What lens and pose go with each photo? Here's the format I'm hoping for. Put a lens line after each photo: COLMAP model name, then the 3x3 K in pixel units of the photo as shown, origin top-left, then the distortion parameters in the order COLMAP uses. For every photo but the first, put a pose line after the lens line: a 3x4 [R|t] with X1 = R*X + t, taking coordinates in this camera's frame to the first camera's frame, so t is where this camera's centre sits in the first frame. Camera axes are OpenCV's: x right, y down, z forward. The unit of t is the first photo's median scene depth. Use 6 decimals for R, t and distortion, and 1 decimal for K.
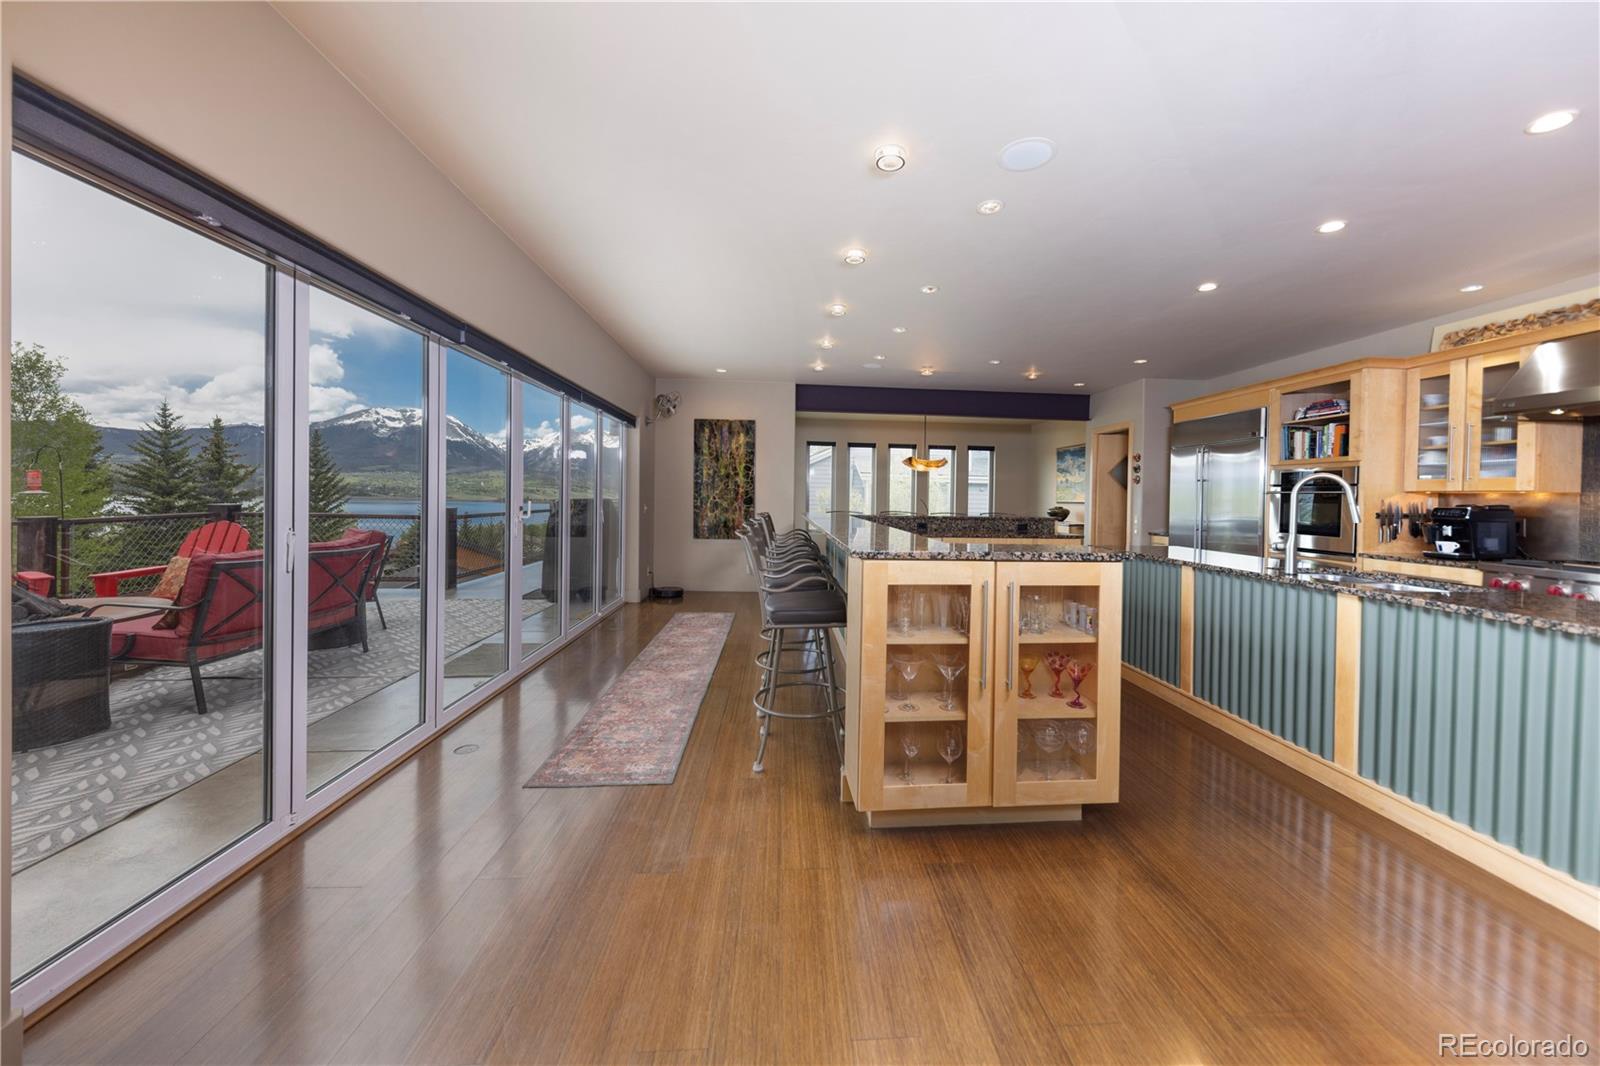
lens RADIAL K [[572.1, 0, 829.5], [0, 572.1, 498.7], [0, 0, 1]] dist [0.002707, -0.000810]
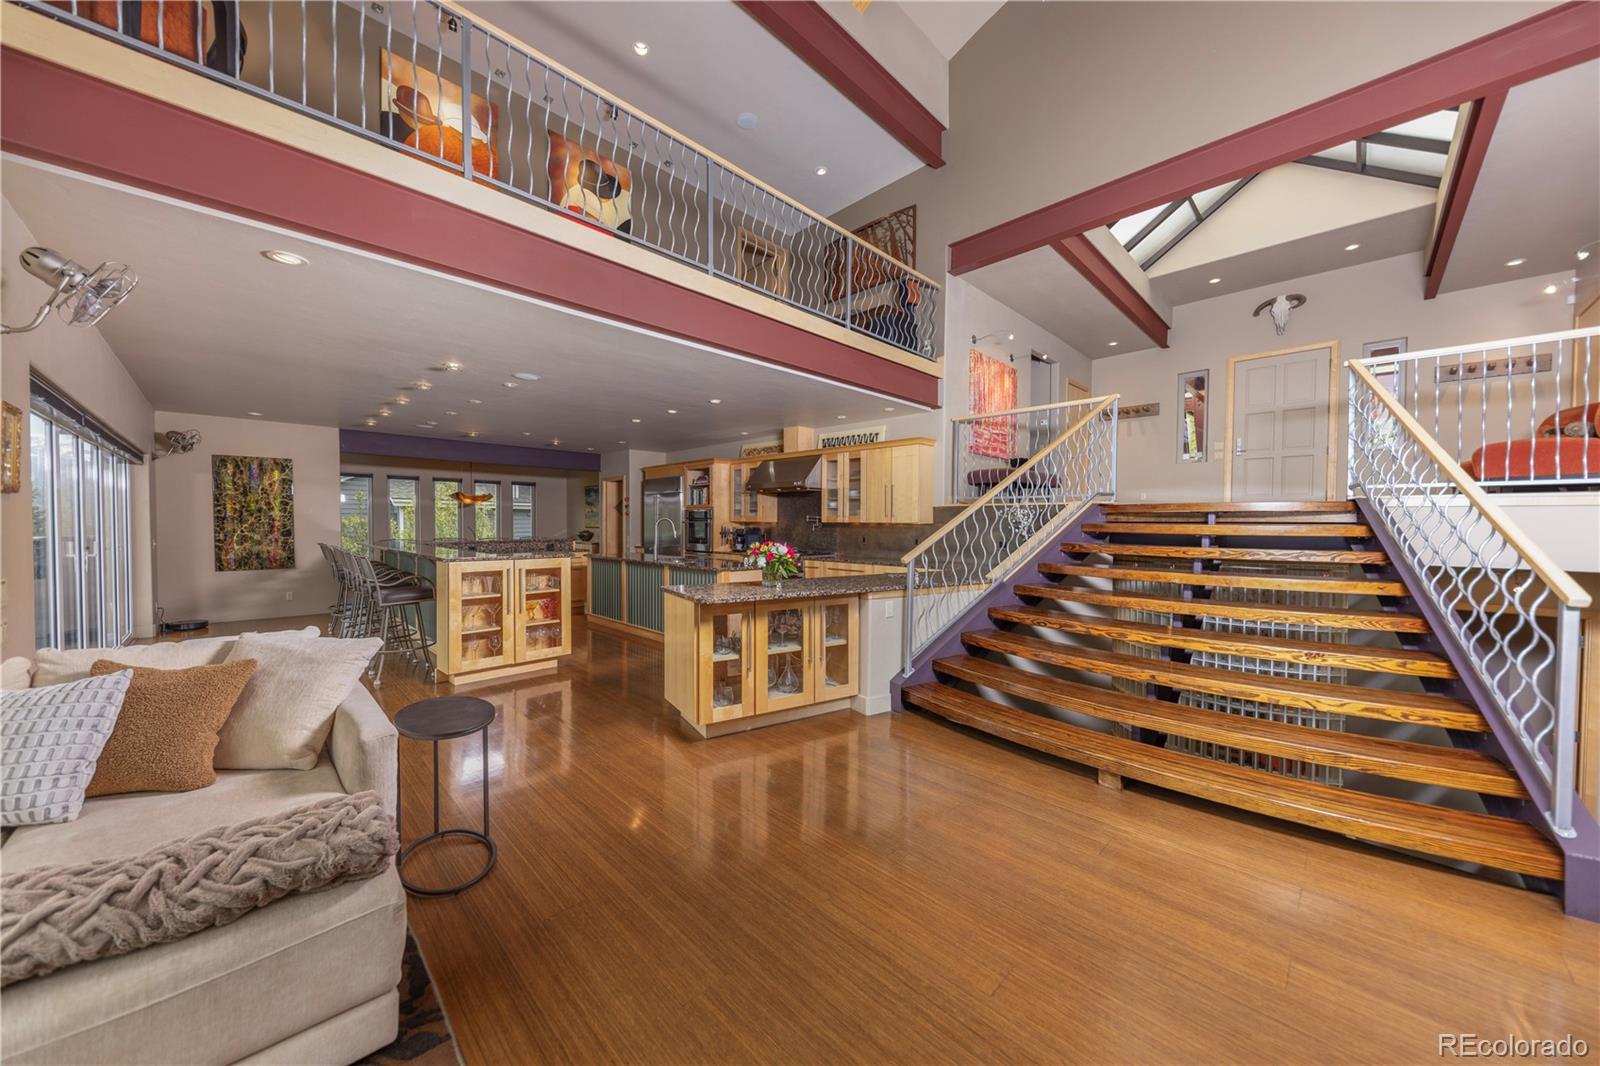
lens RADIAL K [[572.1, 0, 804.7], [0, 572.1, 537.2], [0, 0, 1]] dist [0.002707, -0.000810]
pose [[0.766694, -0.033860, 0.641119, -0.150201], [0.012919, 0.999220, 0.037324, -0.029218], [-0.641882, -0.020334, 0.766534, -0.791825]]
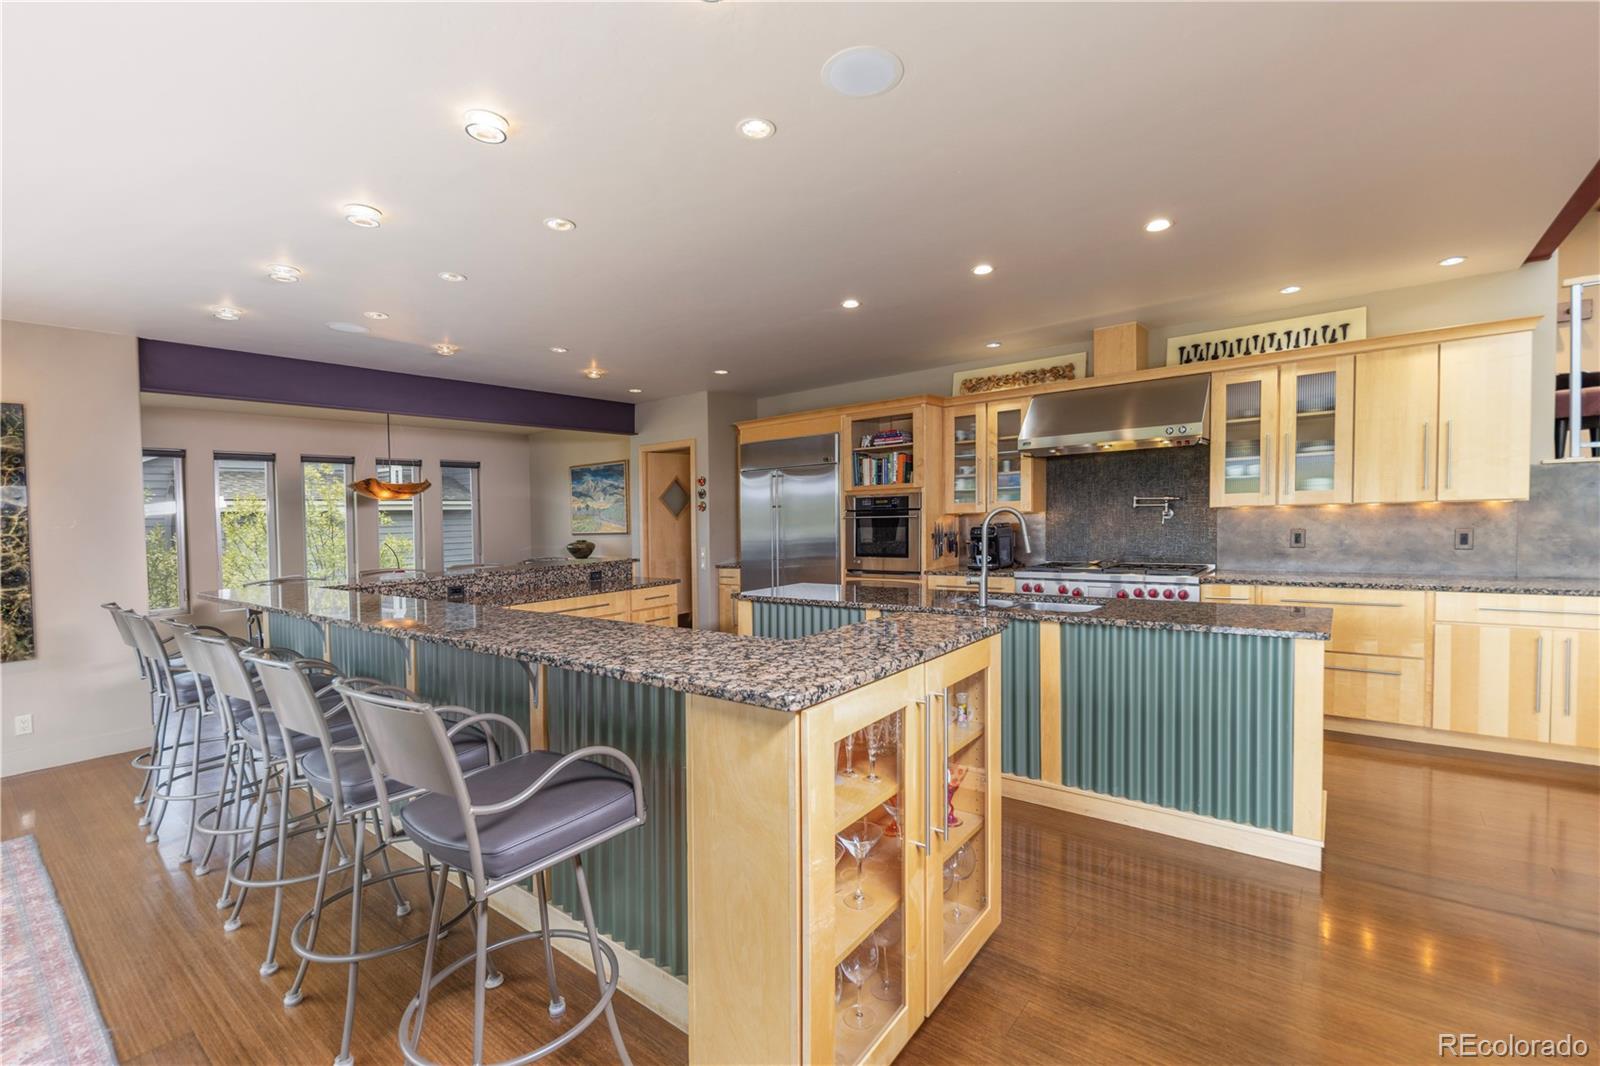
lens RADIAL K [[682.0, 0, 797.8], [0, 682.0, 530.9], [0, 0, 1]] dist [0.008494, 0.000586]
pose [[0.682216, -0.058412, 0.728814, -0.195614], [0.047298, 0.998242, 0.035731, -0.040673], [-0.729619, 0.010095, 0.683779, 0.275398]]
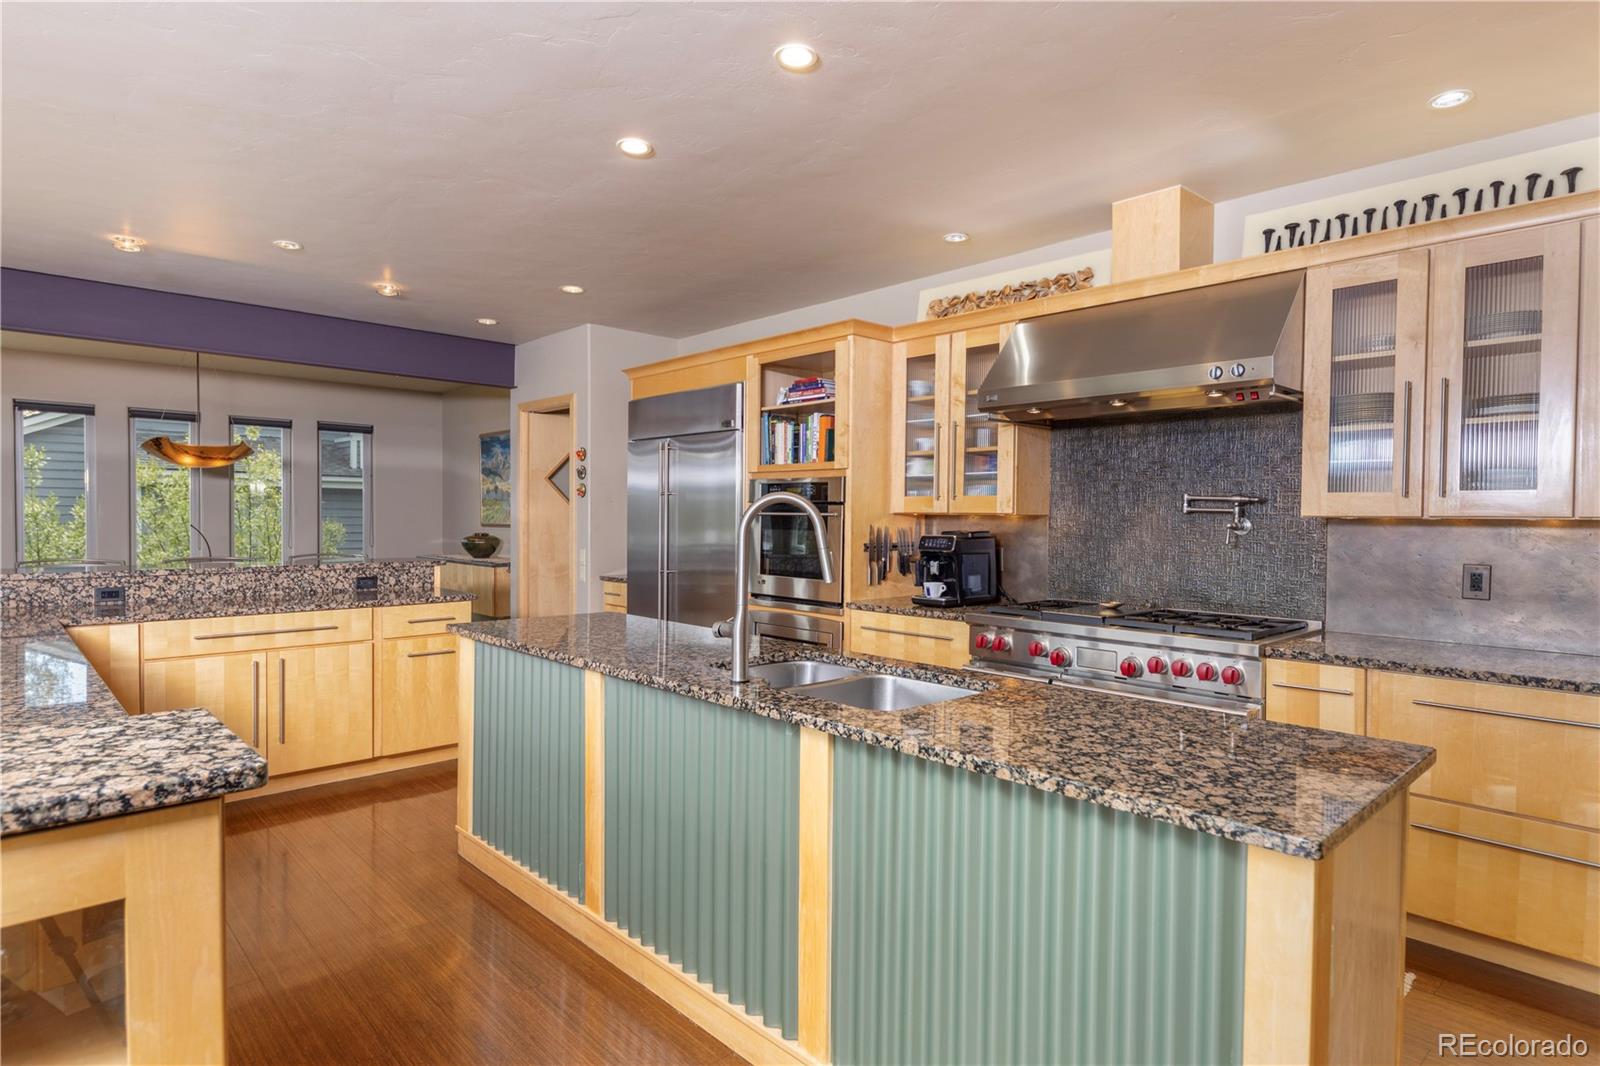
lens RADIAL K [[843.9, 0, 798.2], [0, 843.9, 517.7], [0, 0, 1]] dist [0.007113, -0.002813]
pose [[0.781826, -0.013284, 0.623355, 0.244173], [0.007940, 0.999904, 0.011349, -0.019208], [-0.623446, -0.003923, 0.781856, 0.240031]]
